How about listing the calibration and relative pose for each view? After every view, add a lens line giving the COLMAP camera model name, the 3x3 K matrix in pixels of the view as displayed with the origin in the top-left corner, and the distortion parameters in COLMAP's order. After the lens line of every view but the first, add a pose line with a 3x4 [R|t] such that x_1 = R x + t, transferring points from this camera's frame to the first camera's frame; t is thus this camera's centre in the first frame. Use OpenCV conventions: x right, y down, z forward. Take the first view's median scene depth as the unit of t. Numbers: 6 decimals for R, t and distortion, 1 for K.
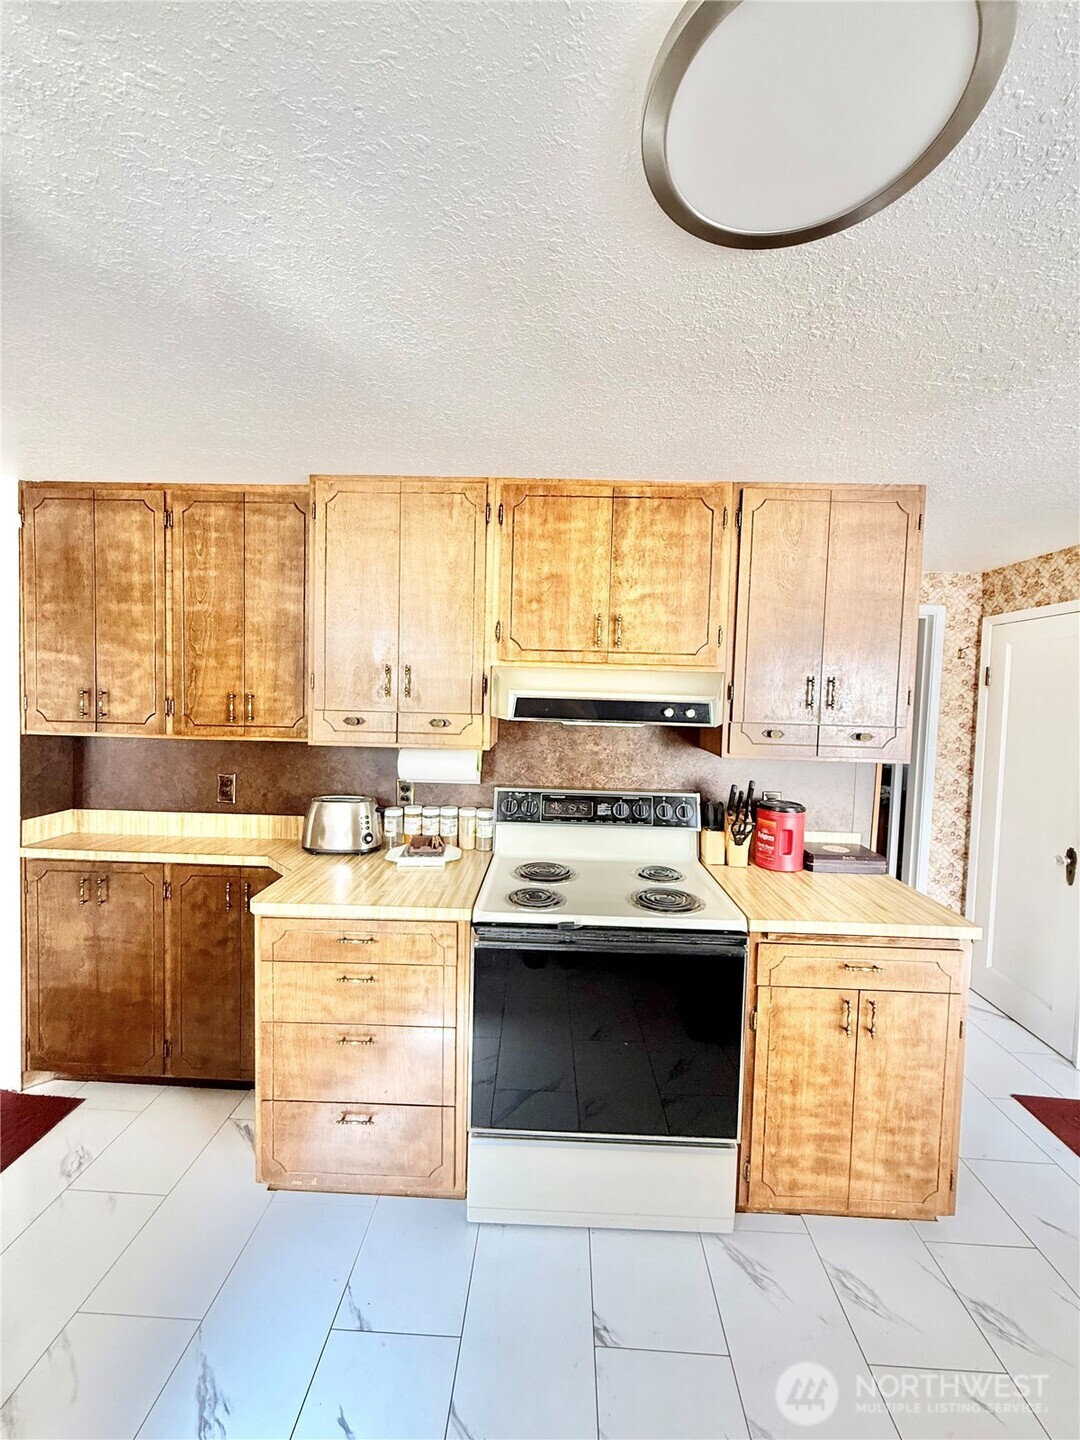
lens RADIAL K [[572.0, 0, 538.9], [0, 572.0, 722.5], [0, 0, 1]] dist [-0.001005, 0.000411]
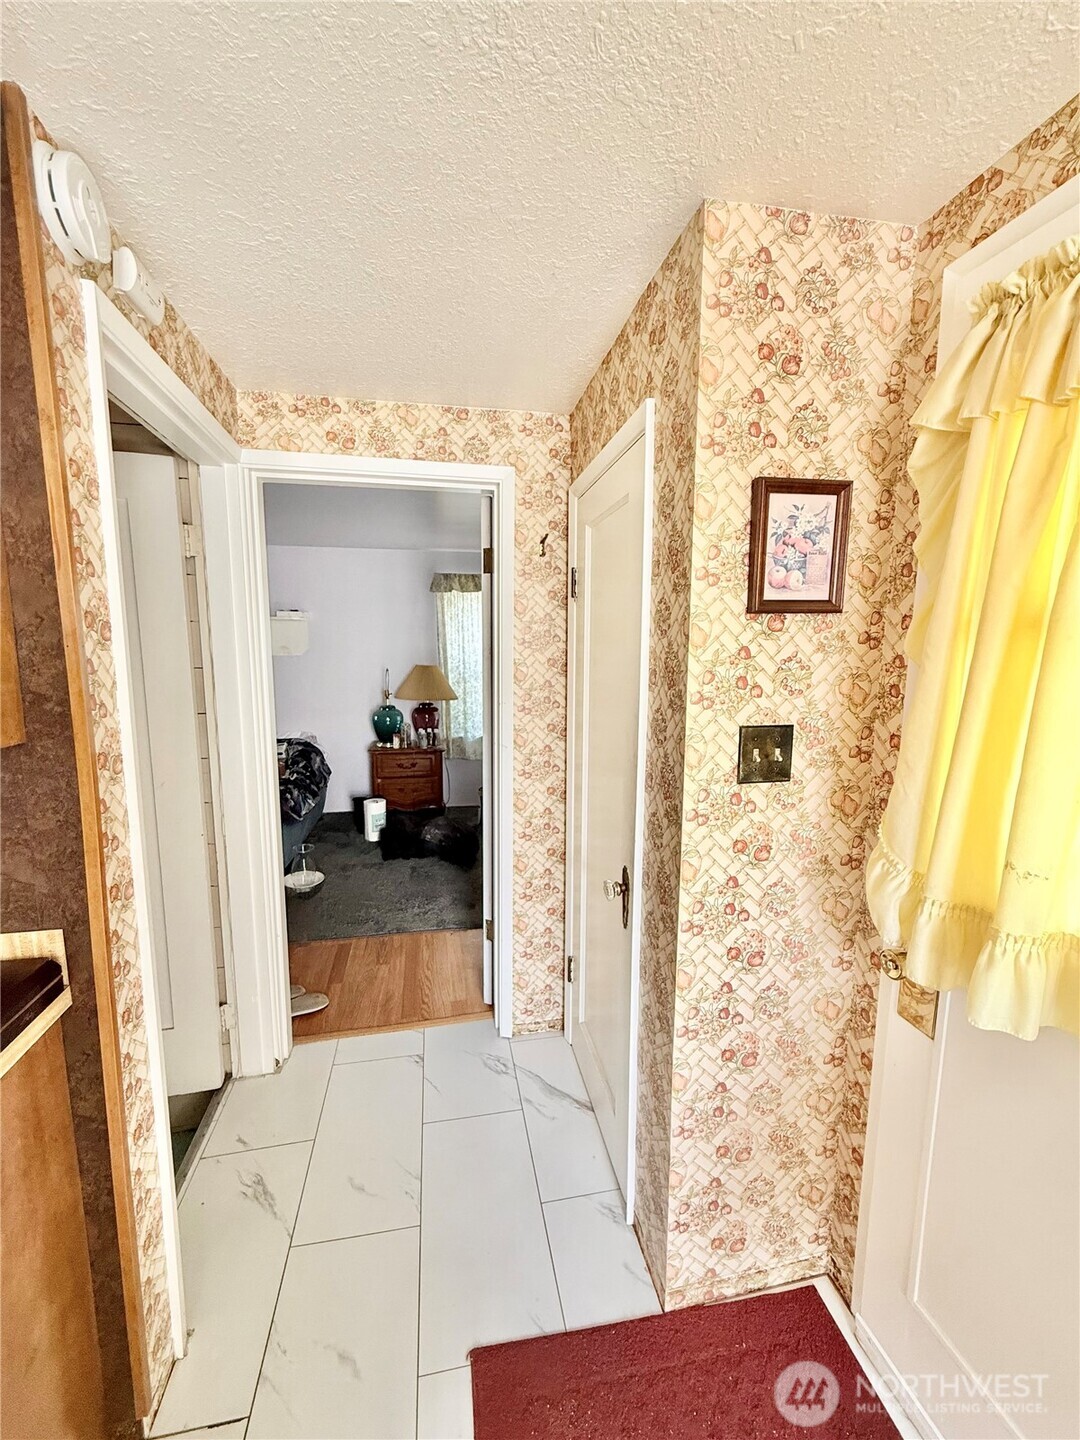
lens RADIAL K [[572.0, 0, 539.0], [0, 572.0, 720.9], [0, 0, 1]] dist [-0.001005, 0.000411]
pose [[0.975381, -0.045882, 0.215699, 0.590327], [0.026184, 0.995293, 0.093311, 0.010395], [-0.218965, -0.085366, 0.971991, 0.373153]]
